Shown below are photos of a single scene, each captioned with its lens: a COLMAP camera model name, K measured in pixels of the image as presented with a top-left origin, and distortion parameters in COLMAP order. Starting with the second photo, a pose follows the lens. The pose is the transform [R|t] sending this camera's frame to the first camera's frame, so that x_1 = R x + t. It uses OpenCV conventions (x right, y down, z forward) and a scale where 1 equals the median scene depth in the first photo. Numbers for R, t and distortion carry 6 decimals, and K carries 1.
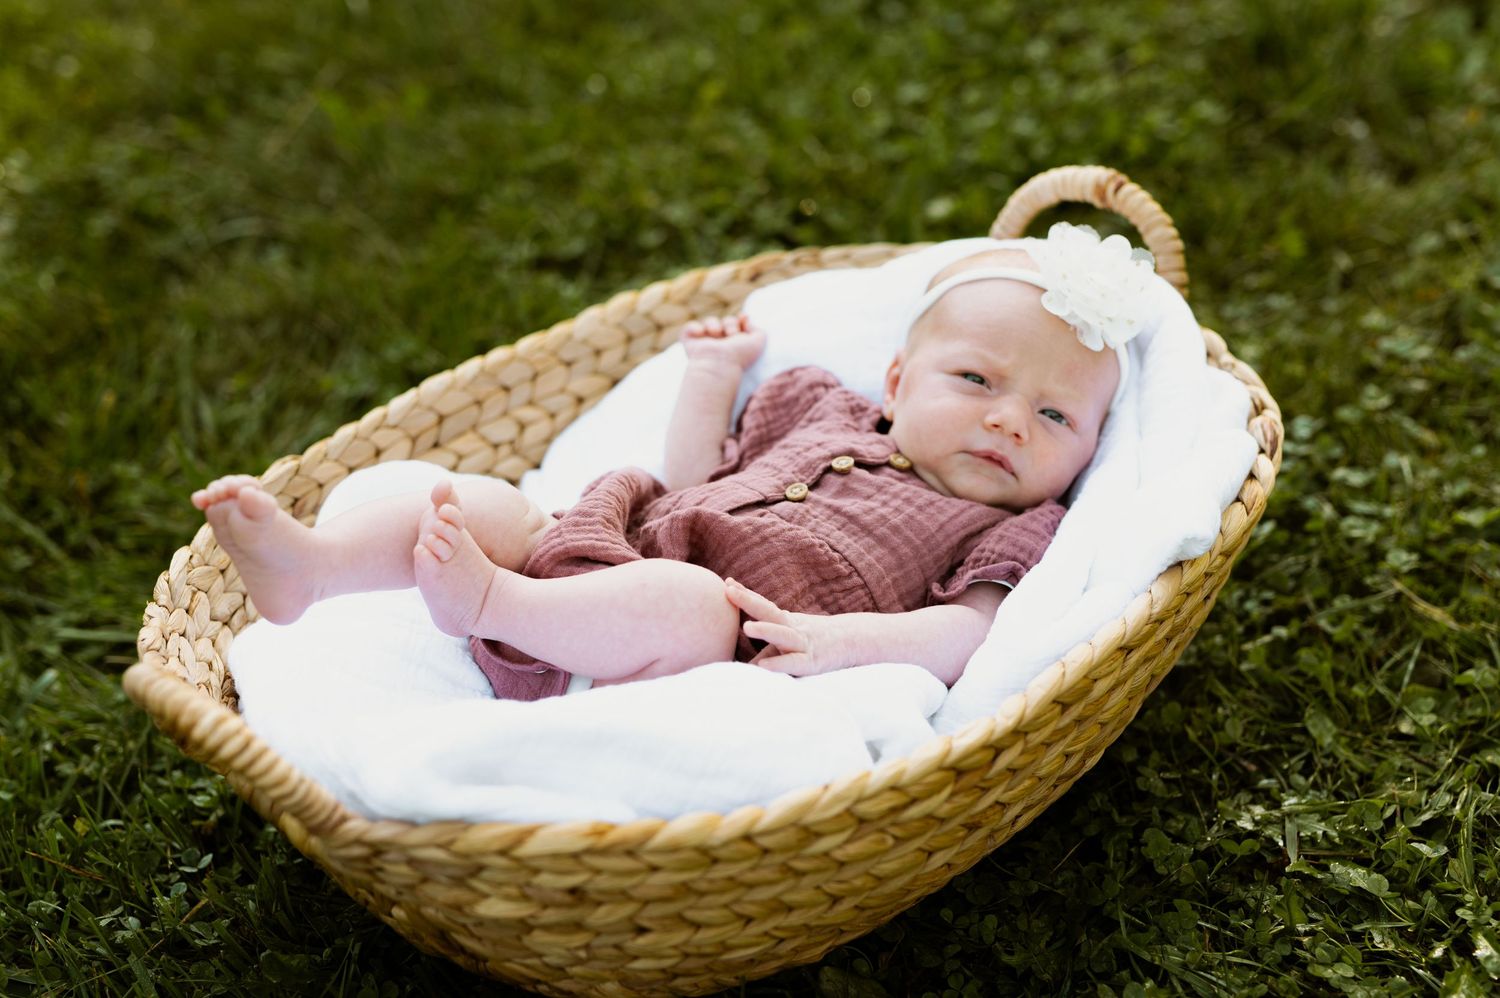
lens RADIAL K [[2092.1, 0, 754.8], [0, 2092.1, 418.1], [0, 0, 1]] dist [0.003334, -0.017100]
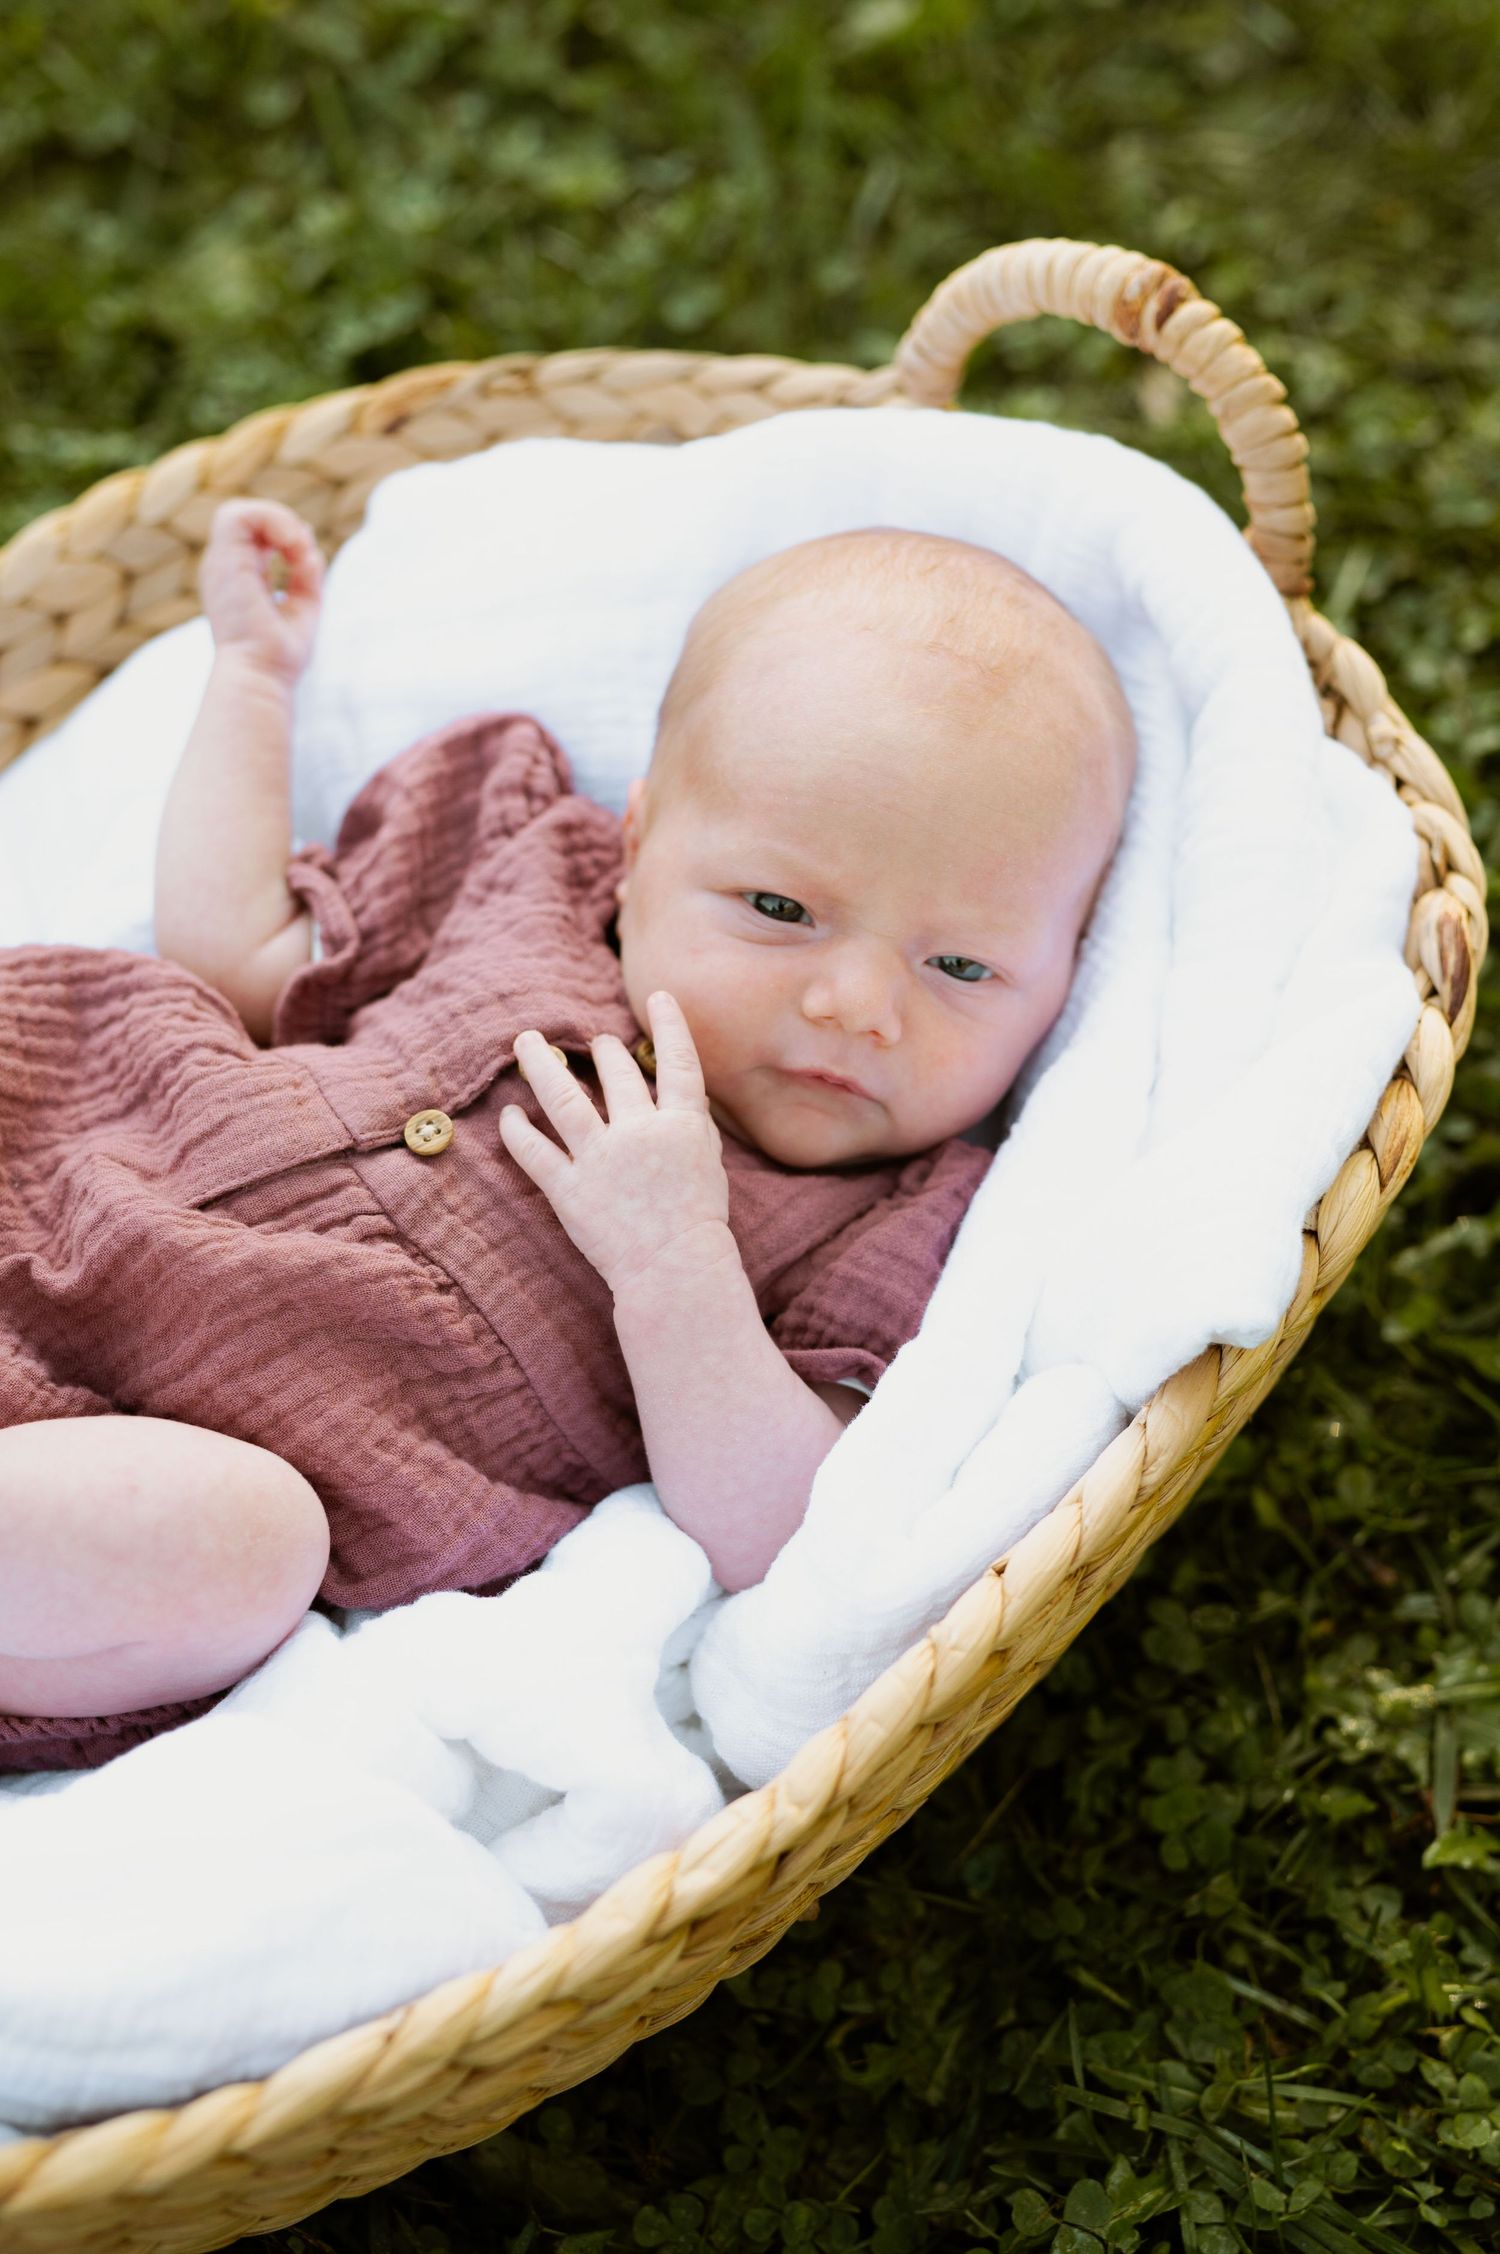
lens RADIAL K [[3565.1, 0, 750.0], [0, 3565.1, 1127.0], [0, 0, 1]] dist [0.006458, 0.000613]
pose [[0.999836, -0.016471, -0.007481, 0.095269], [0.018057, 0.933990, 0.356843, -0.236930], [0.001110, -0.356920, 0.934134, 0.249178]]
